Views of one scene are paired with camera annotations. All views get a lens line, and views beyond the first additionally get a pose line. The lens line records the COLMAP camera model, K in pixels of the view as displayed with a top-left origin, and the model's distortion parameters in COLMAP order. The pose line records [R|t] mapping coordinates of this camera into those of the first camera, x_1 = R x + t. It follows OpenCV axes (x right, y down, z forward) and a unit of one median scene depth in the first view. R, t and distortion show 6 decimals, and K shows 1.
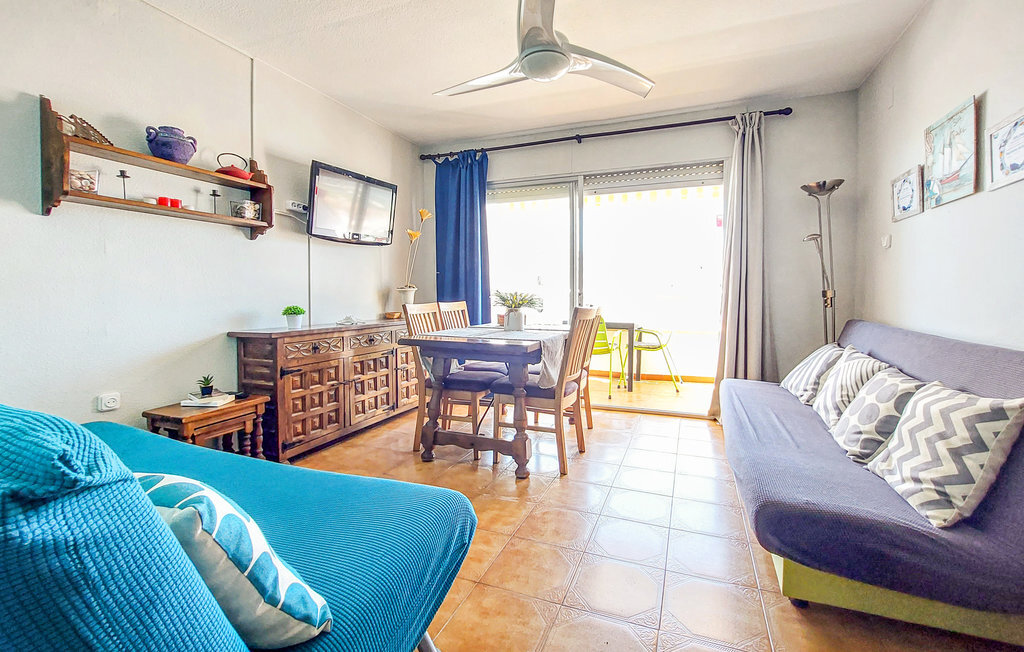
lens RADIAL K [[424.7, 0, 529.6], [0, 424.7, 303.7], [0, 0, 1]] dist [-0.000320, -0.000092]
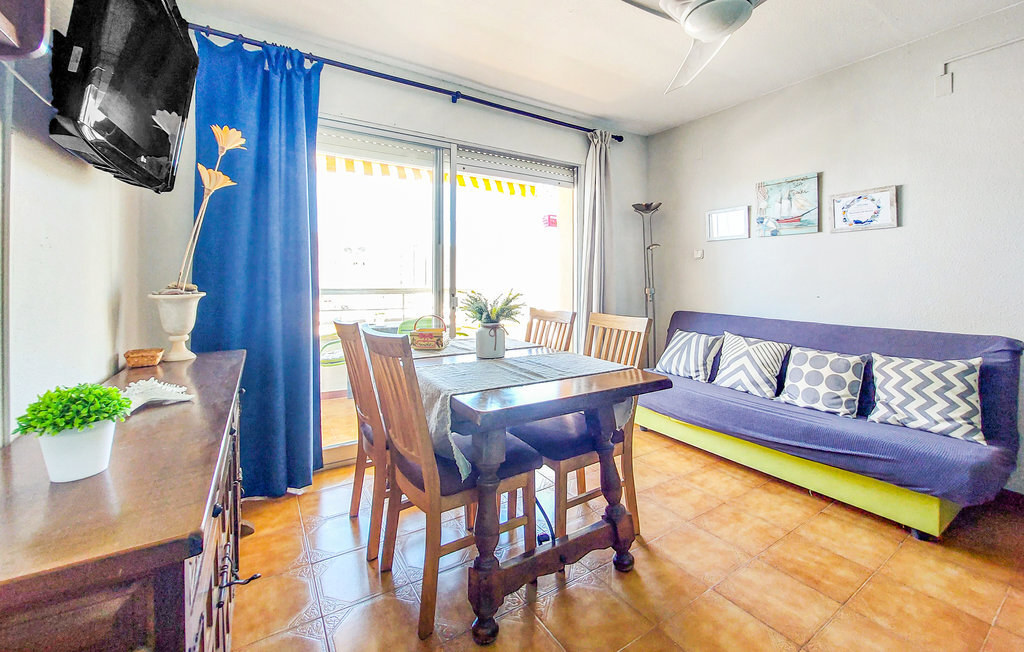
lens RADIAL K [[420.0, 0, 512.1], [0, 420.0, 281.8], [0, 0, 1]] dist [-0.010932, -0.000281]
pose [[0.608534, 0.001425, 0.793526, -0.493148], [0.017436, 0.999733, -0.015167, -0.037475], [-0.793336, 0.023065, 0.608347, 0.515484]]
